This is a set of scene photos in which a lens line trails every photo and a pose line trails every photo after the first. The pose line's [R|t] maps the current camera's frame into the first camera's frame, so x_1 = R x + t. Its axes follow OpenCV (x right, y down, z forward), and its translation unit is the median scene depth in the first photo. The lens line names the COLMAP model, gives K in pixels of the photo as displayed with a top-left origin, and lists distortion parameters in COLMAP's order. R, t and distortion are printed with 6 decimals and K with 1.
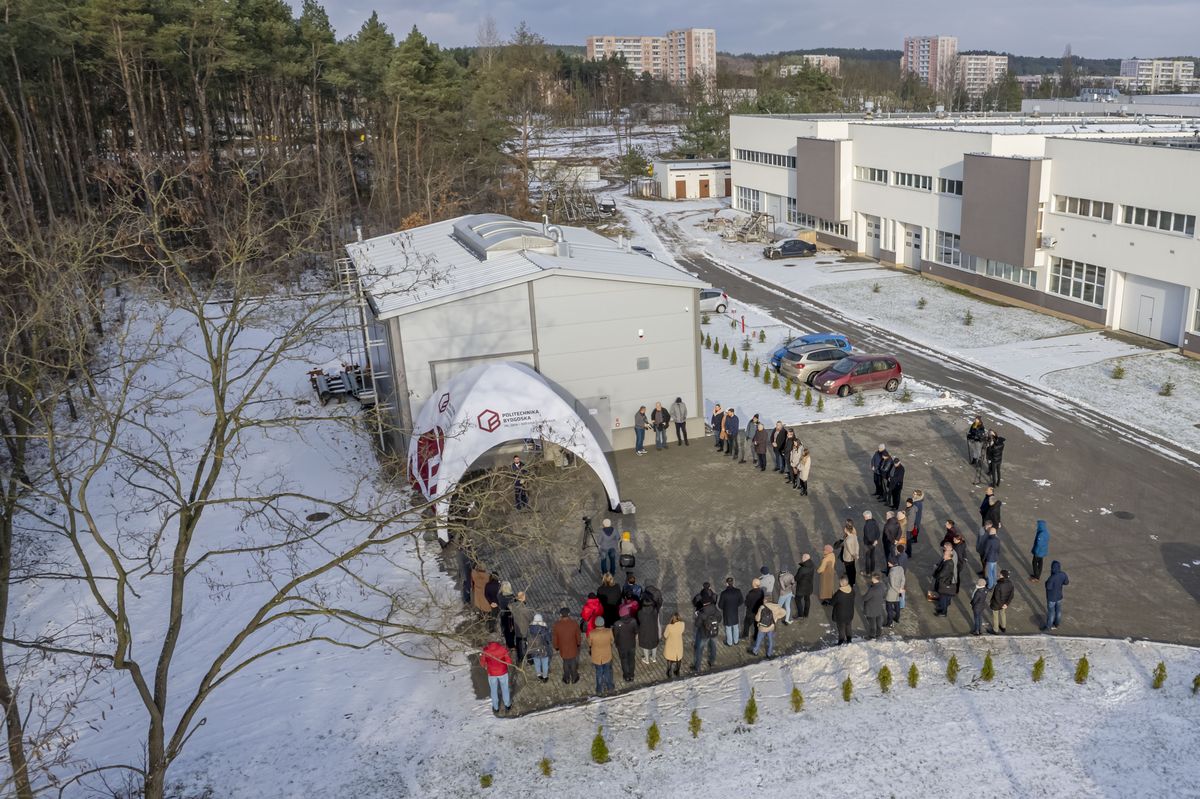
lens RADIAL K [[1016.0, 0, 797.1], [0, 1016.0, 449.4], [0, 0, 1]] dist [-0.056880, 0.003975]
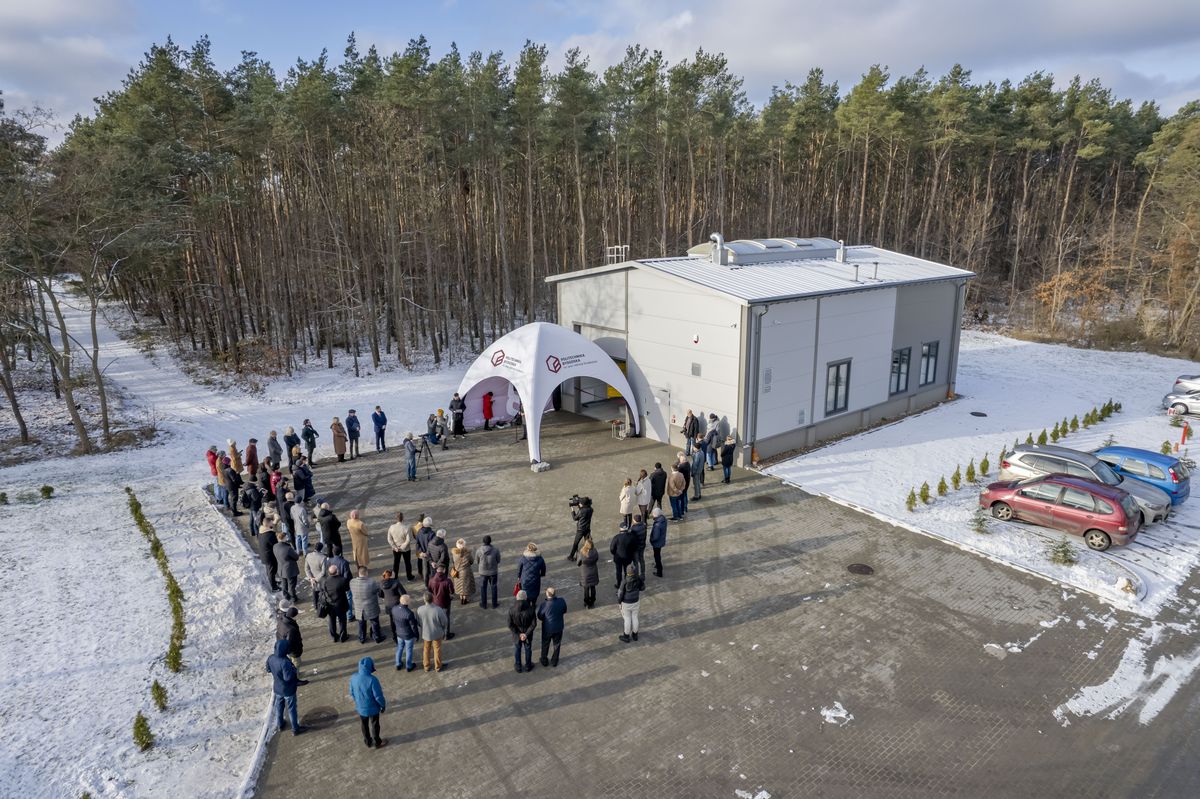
lens RADIAL K [[767.9, 0, 600.0], [0, 767.9, 399.5], [0, 0, 1]] dist [-0.083670, 0.074941]
pose [[0.220686, 0.236759, -0.946173, 0.376303], [-0.325956, 0.932217, 0.157240, -0.099388], [0.919266, 0.273710, 0.282901, 0.486189]]
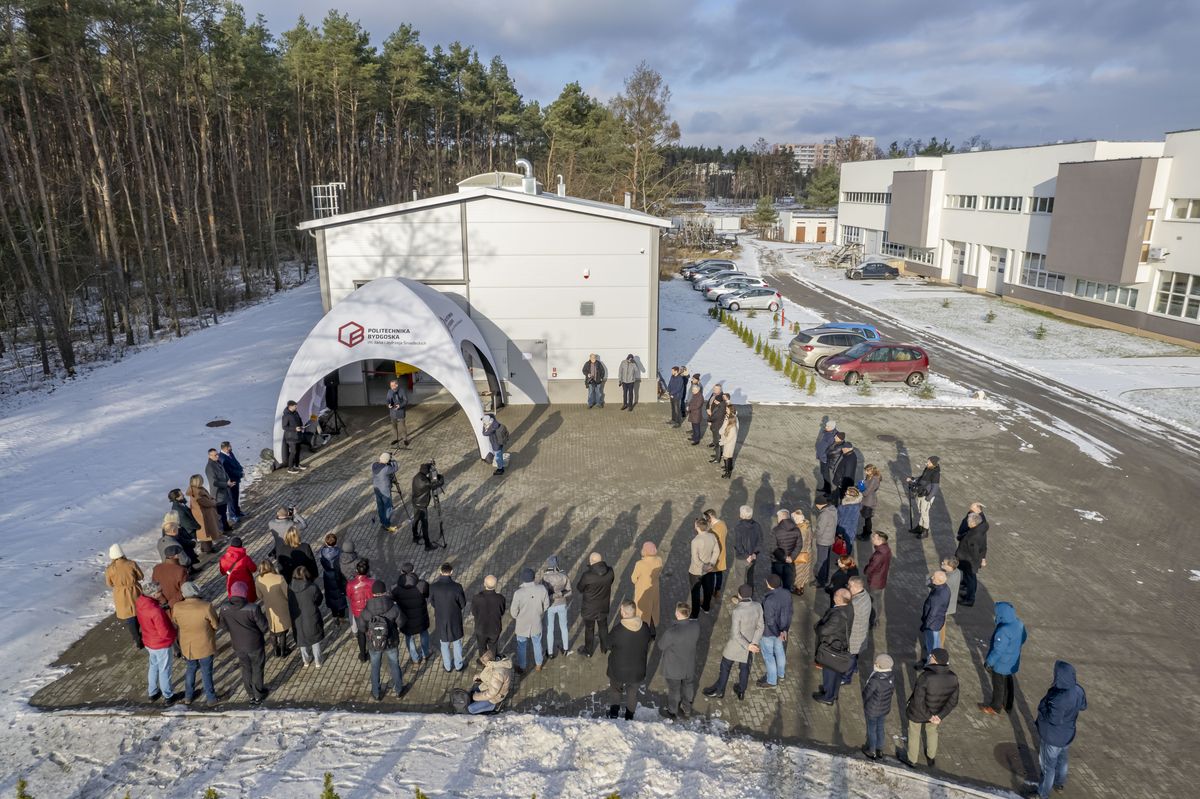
lens RADIAL K [[767.9, 0, 600.0], [0, 767.9, 399.5], [0, 0, 1]] dist [-0.083670, 0.074941]
pose [[0.913973, 0.107002, -0.391412, 0.088269], [-0.136730, 0.989406, -0.048797, 0.017110], [0.382044, 0.098117, 0.918921, 0.273716]]
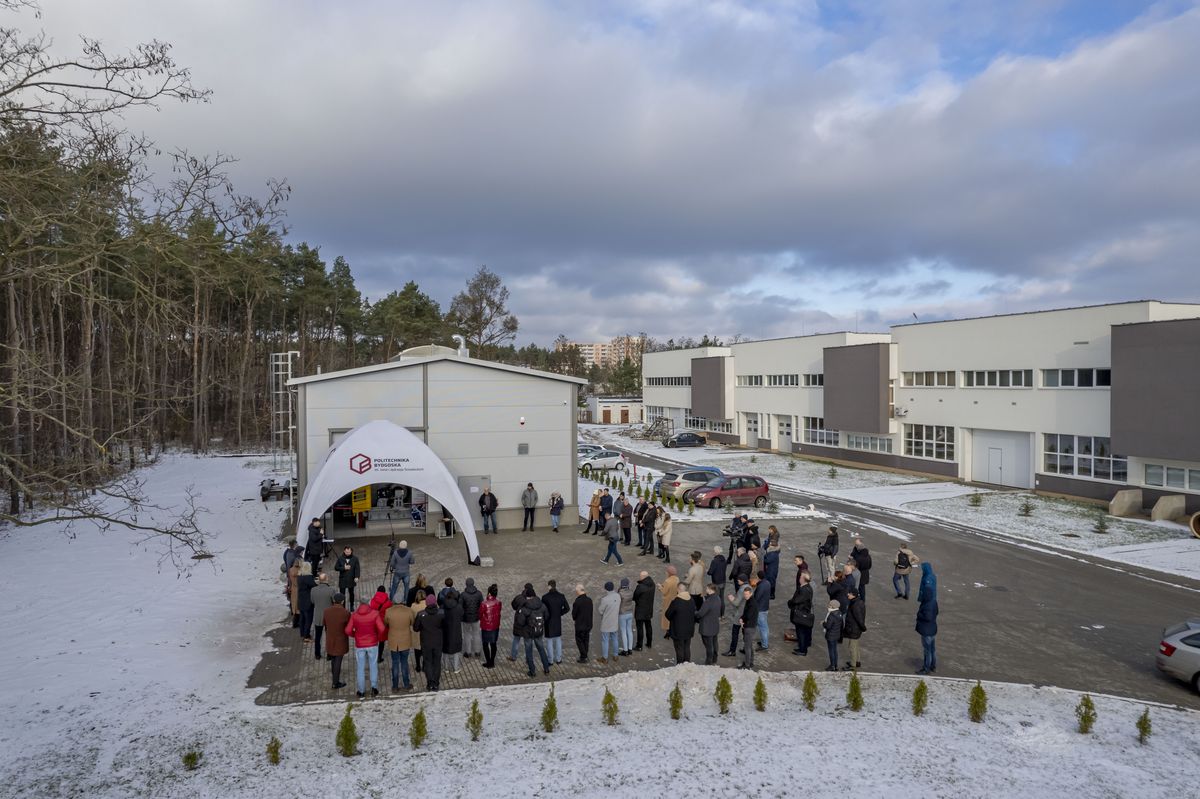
lens RADIAL K [[767.9, 0, 600.0], [0, 767.9, 399.5], [0, 0, 1]] dist [-0.083670, 0.074941]
pose [[0.990360, -0.001971, -0.138506, 0.031566], [-0.042713, 0.946831, -0.318882, 0.086487], [0.131770, 0.321724, 0.937619, 0.147760]]
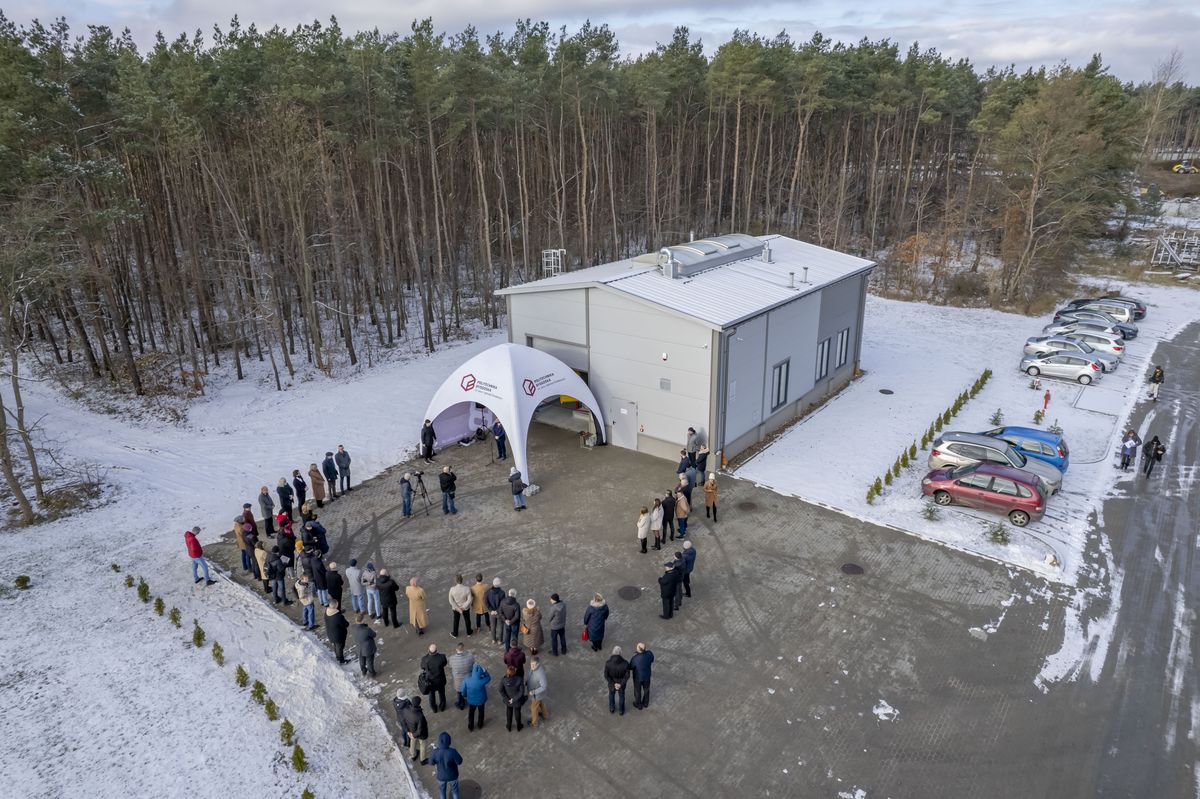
lens RADIAL K [[783.1, 0, 600.0], [0, 783.1, 399.5], [0, 0, 1]] dist [-0.089636, 0.082316]
pose [[0.434016, 0.294153, -0.851531, 0.361229], [-0.293733, 0.939748, 0.174914, -0.132968], [0.851675, 0.174207, 0.494268, 0.368218]]
